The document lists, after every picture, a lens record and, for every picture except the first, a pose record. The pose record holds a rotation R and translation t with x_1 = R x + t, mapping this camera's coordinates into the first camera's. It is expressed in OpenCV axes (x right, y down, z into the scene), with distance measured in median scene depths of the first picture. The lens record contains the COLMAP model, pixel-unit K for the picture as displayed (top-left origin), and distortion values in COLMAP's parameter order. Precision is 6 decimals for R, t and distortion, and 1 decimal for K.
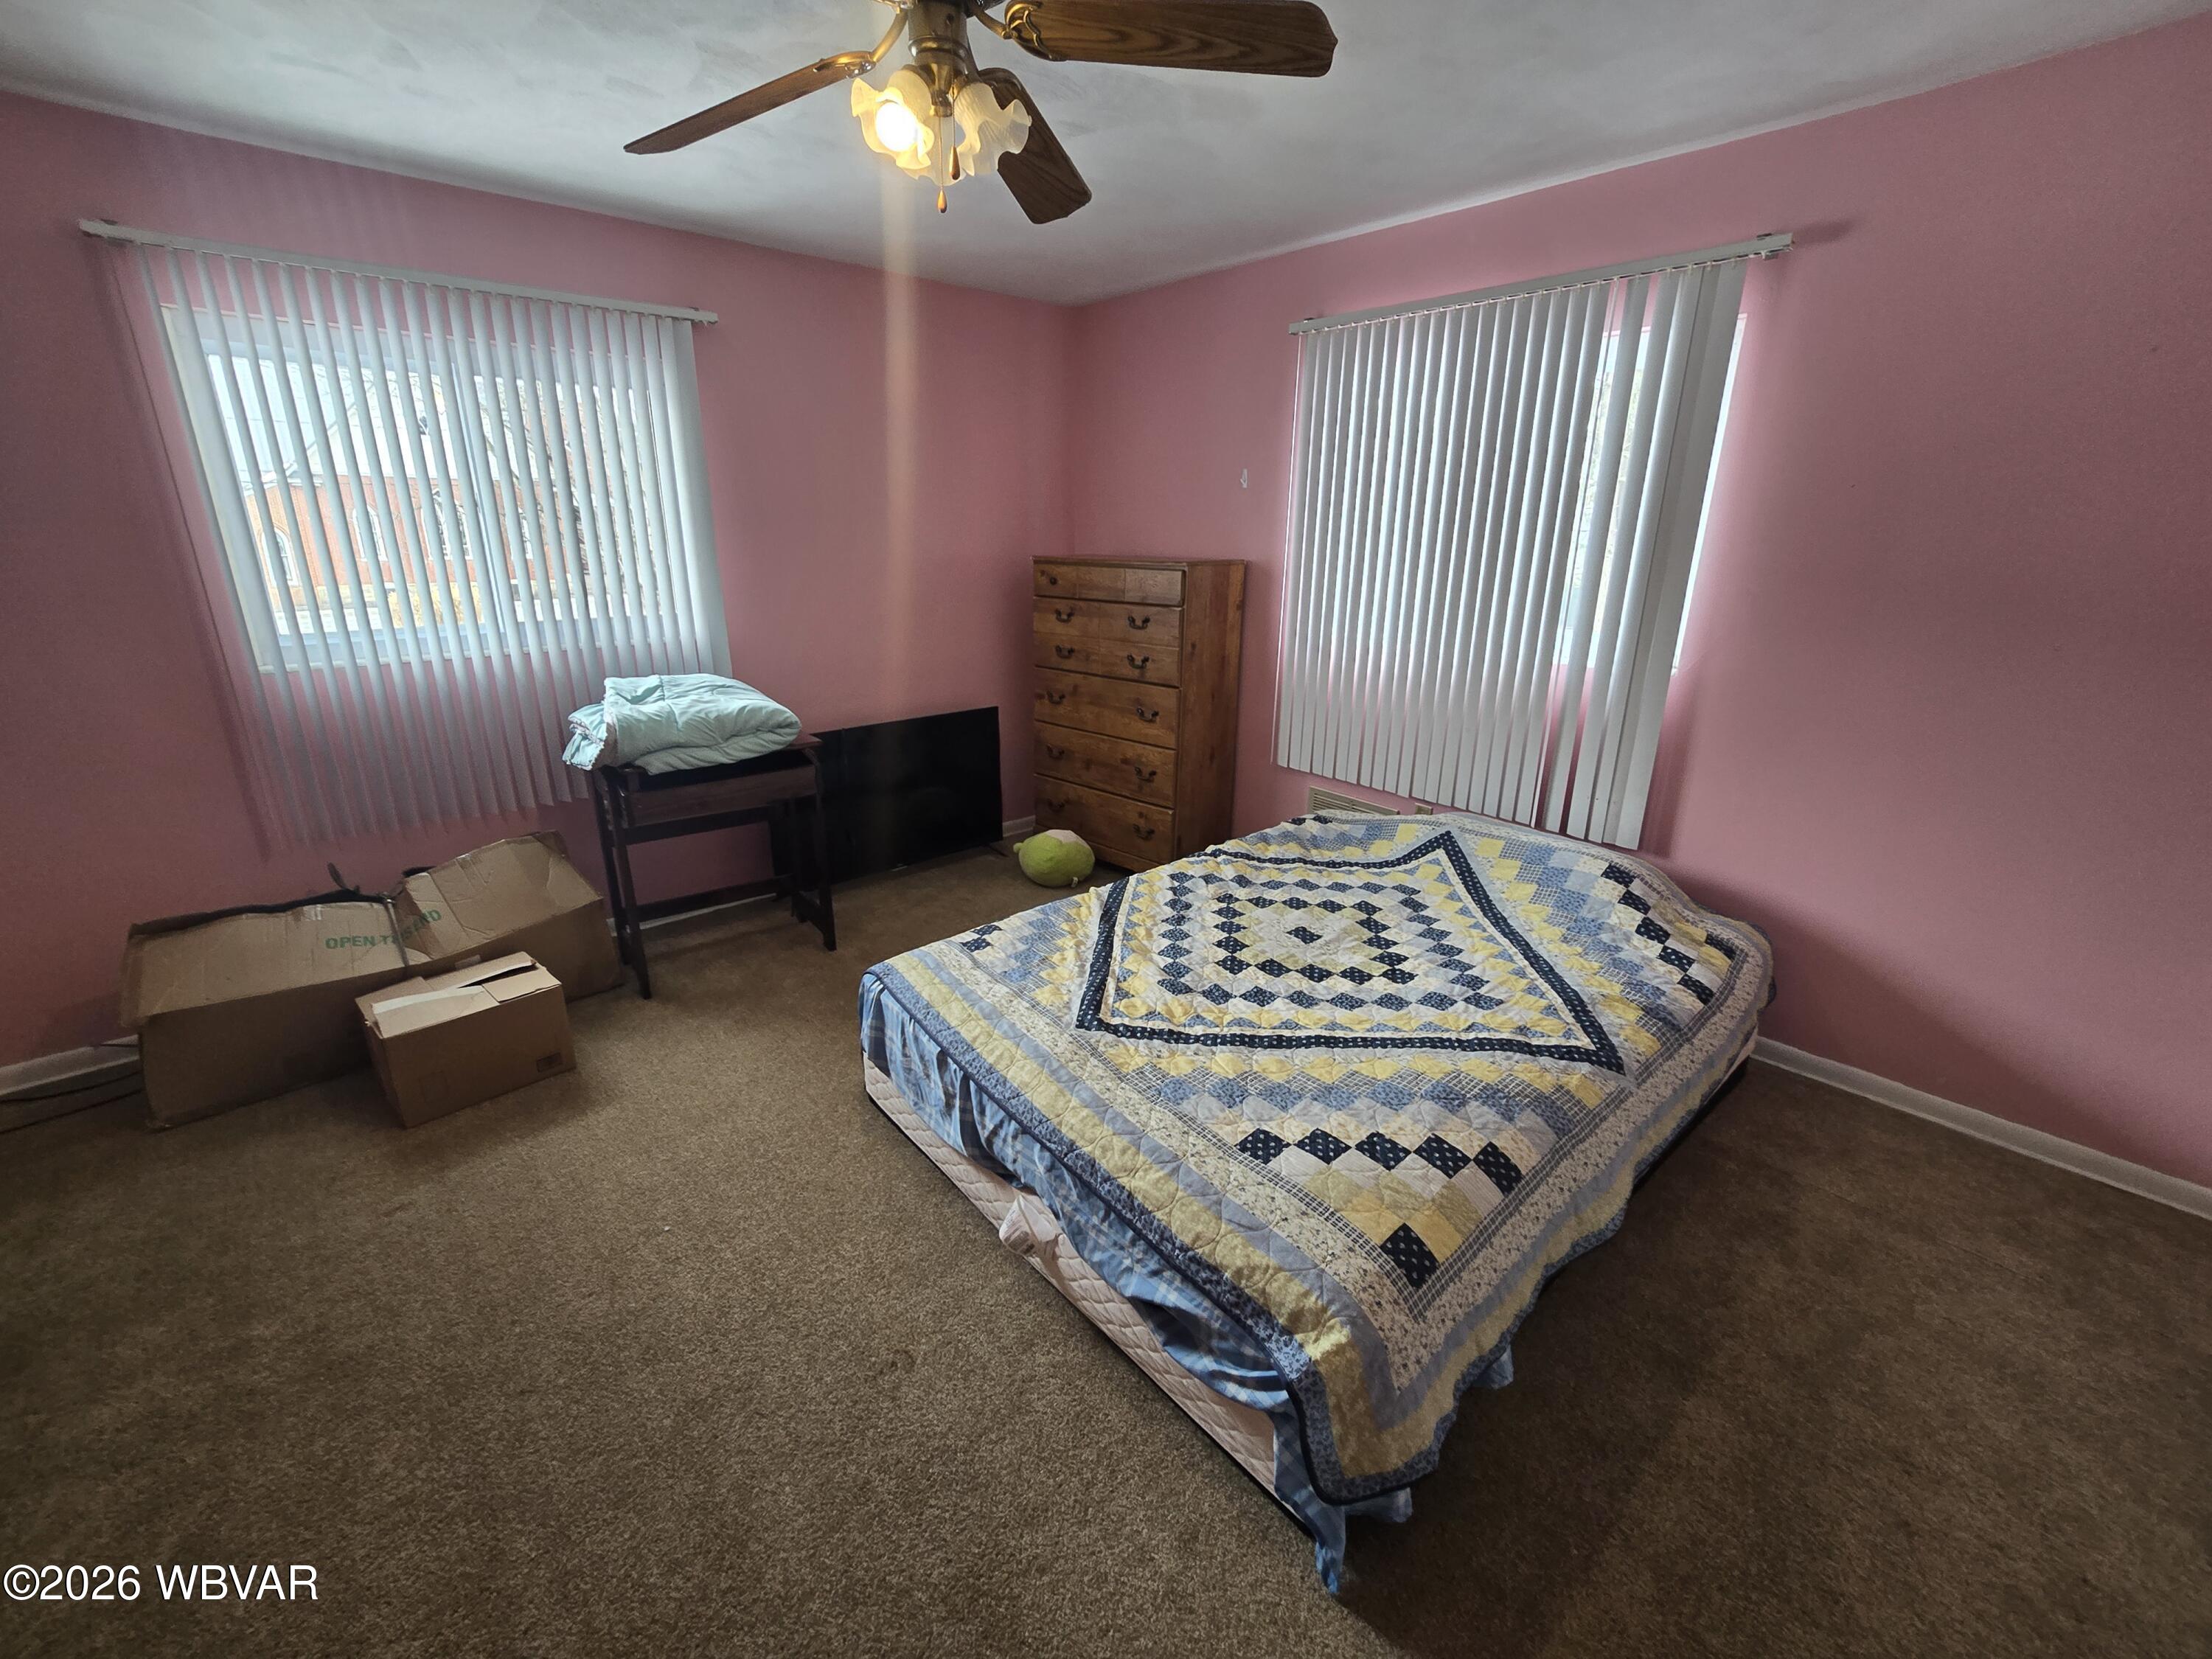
lens RADIAL K [[904.8, 0, 1106.0], [0, 904.8, 829.5], [0, 0, 1]] dist [-0.002043, -0.000124]
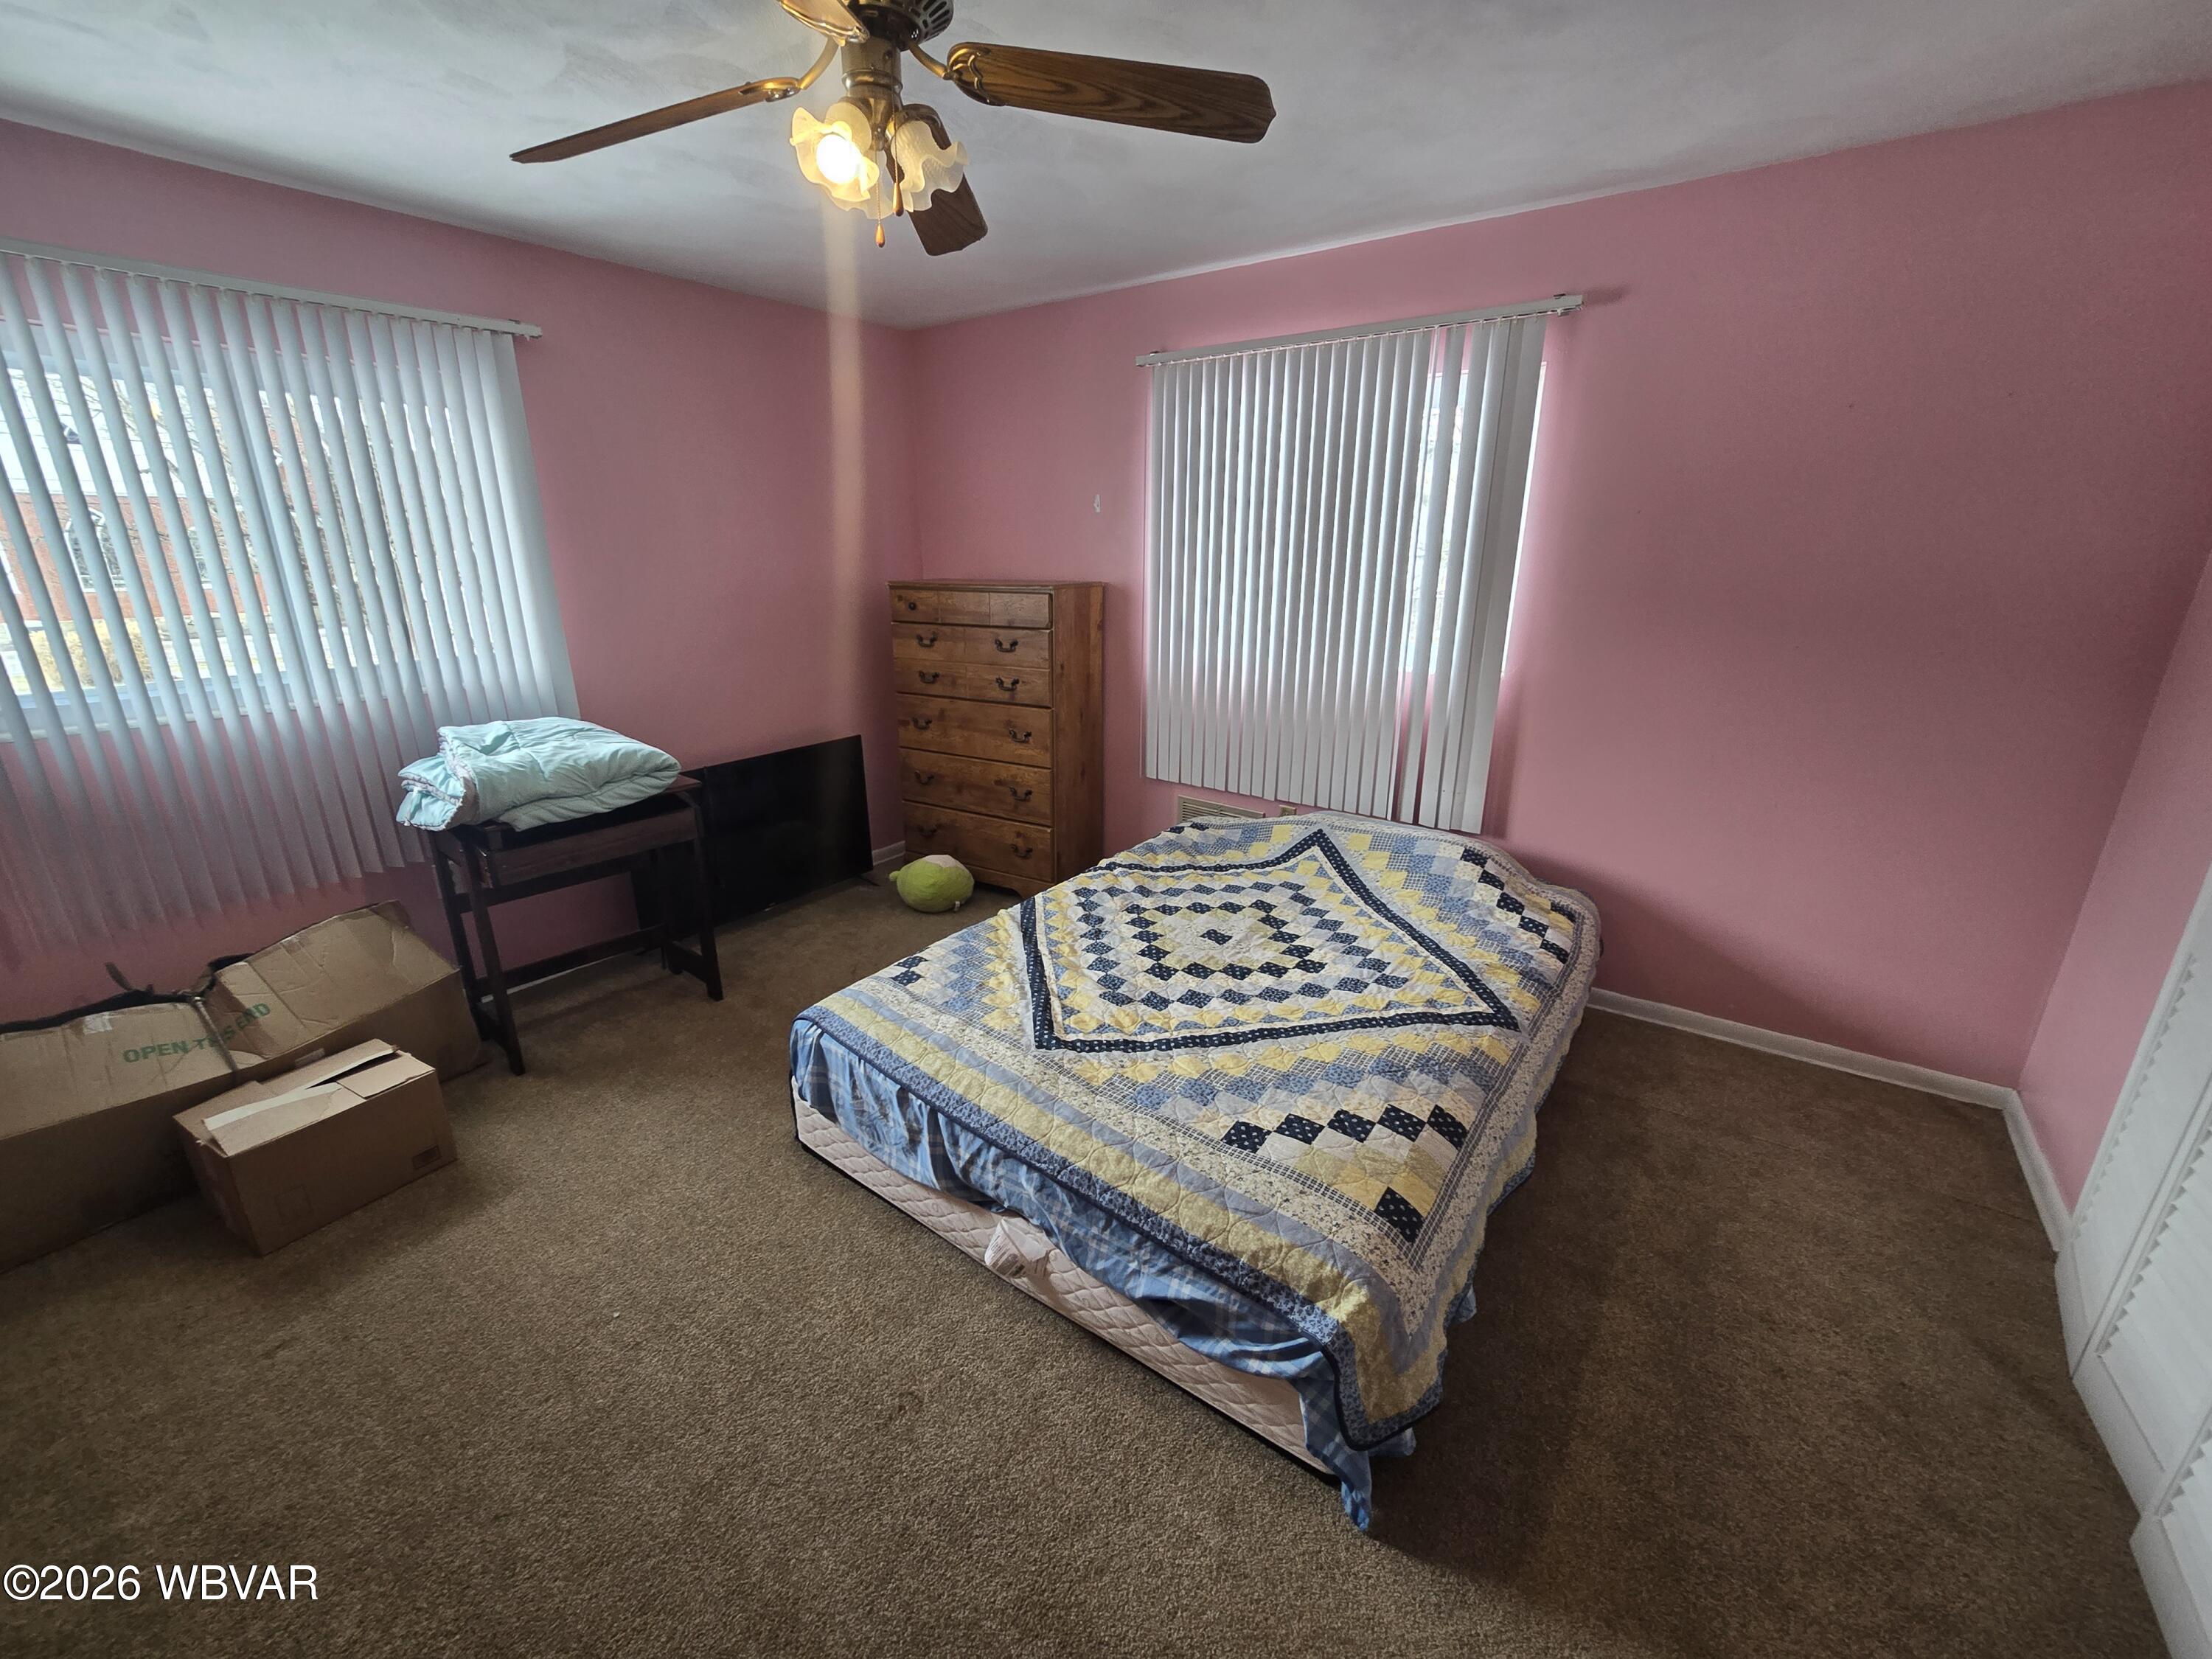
lens RADIAL K [[895.0, 0, 1097.9], [0, 895.0, 846.0], [0, 0, 1]] dist [-0.003068, 0.000150]
pose [[0.977982, -0.075883, 0.194406, -0.139528], [0.075340, 0.997106, 0.010196, -0.013507], [-0.194617, 0.004675, 0.980868, -0.004827]]
